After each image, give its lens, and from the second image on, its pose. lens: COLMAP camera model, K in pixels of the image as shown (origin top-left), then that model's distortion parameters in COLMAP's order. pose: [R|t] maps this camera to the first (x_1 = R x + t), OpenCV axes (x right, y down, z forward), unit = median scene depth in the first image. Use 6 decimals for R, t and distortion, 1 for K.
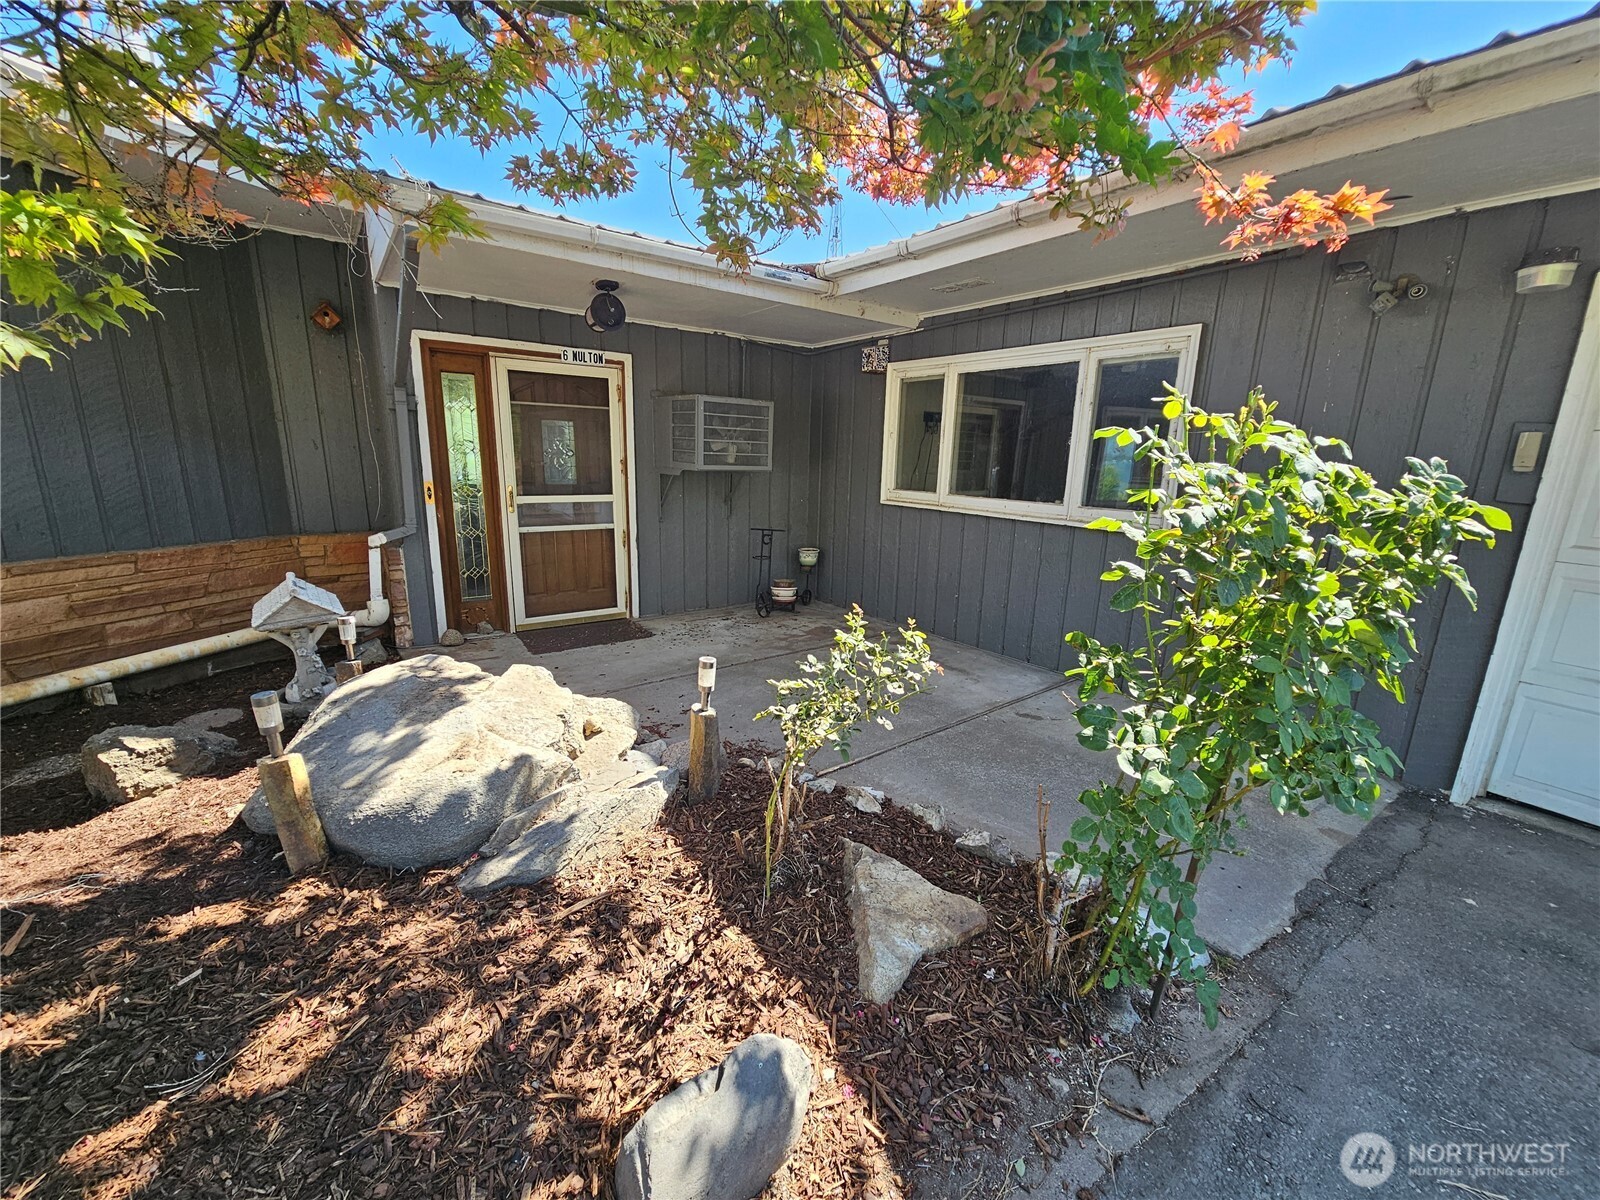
lens RADIAL K [[655.8, 0, 810.4], [0, 655.8, 606.7], [0, 0, 1]] dist [-0.000711, -0.000276]
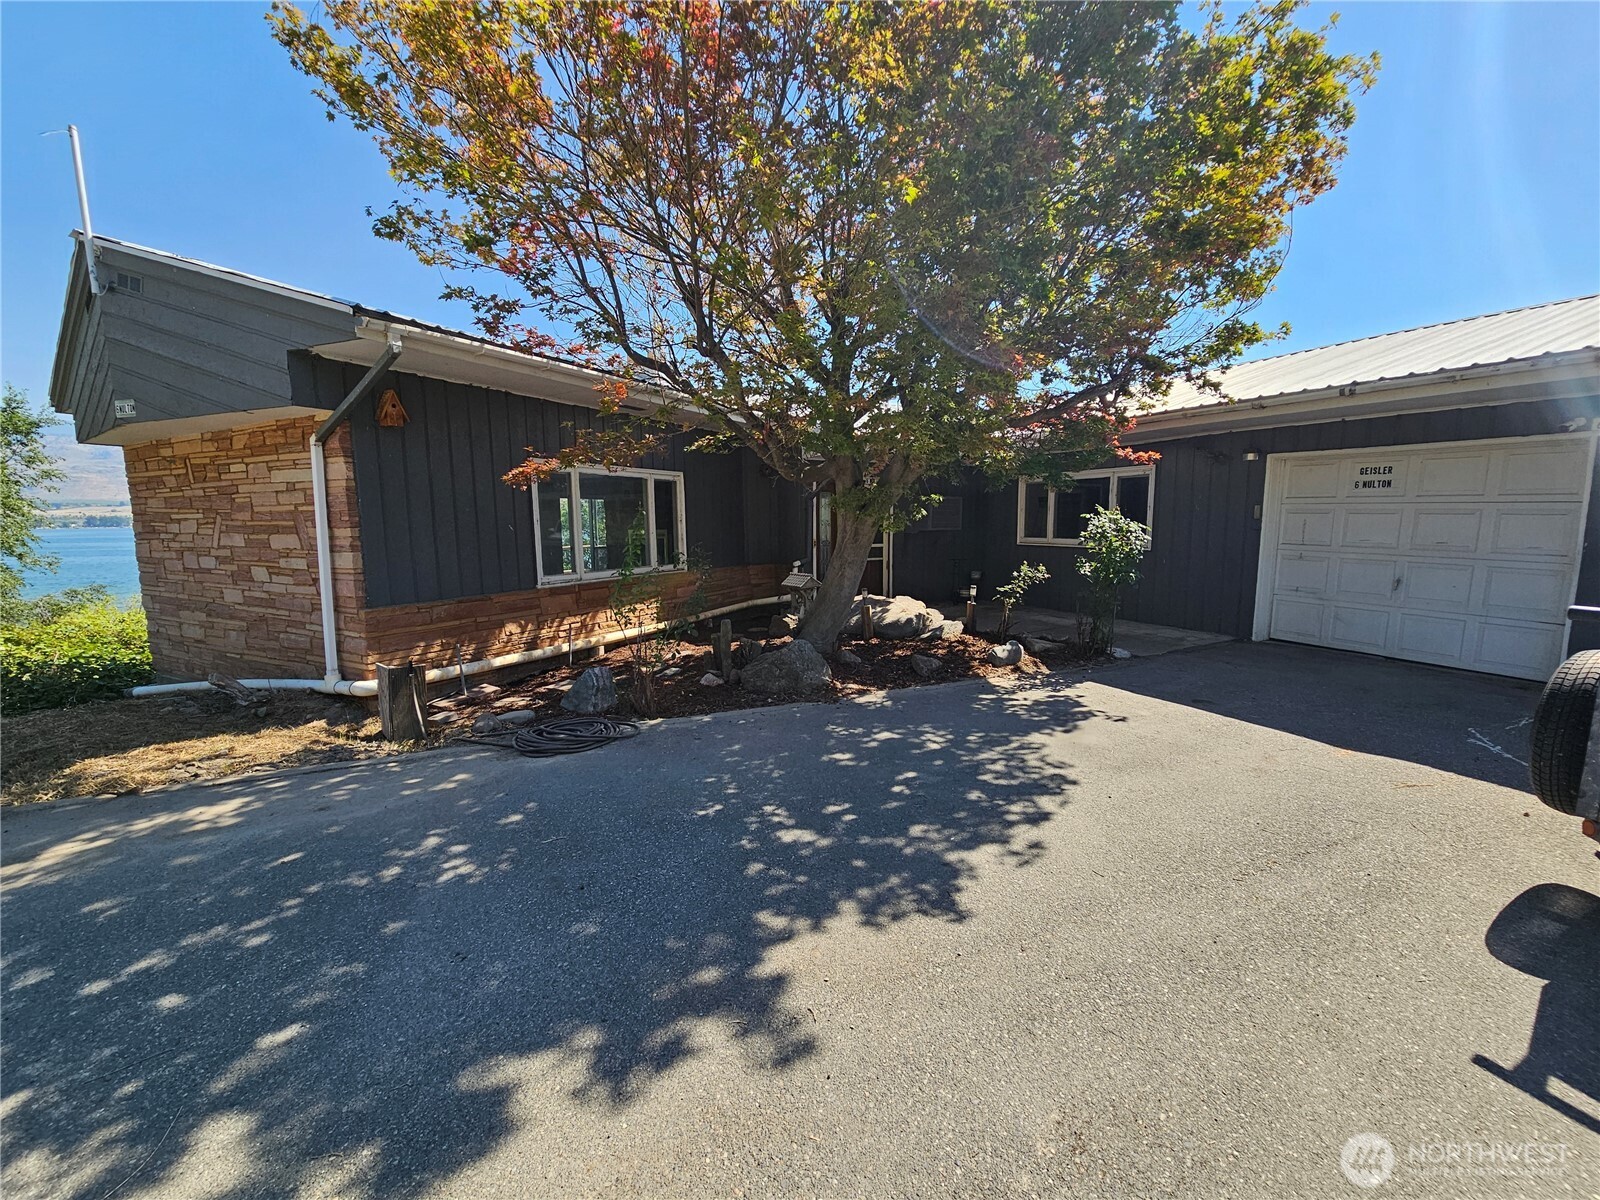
lens RADIAL K [[655.8, 0, 810.4], [0, 655.8, 606.7], [0, 0, 1]] dist [-0.000711, -0.000276]
pose [[0.989882, -0.014491, -0.141149, -0.281624], [-0.001143, 0.993925, -0.110055, 0.304066], [0.141886, 0.109102, 0.983852, -1.267683]]
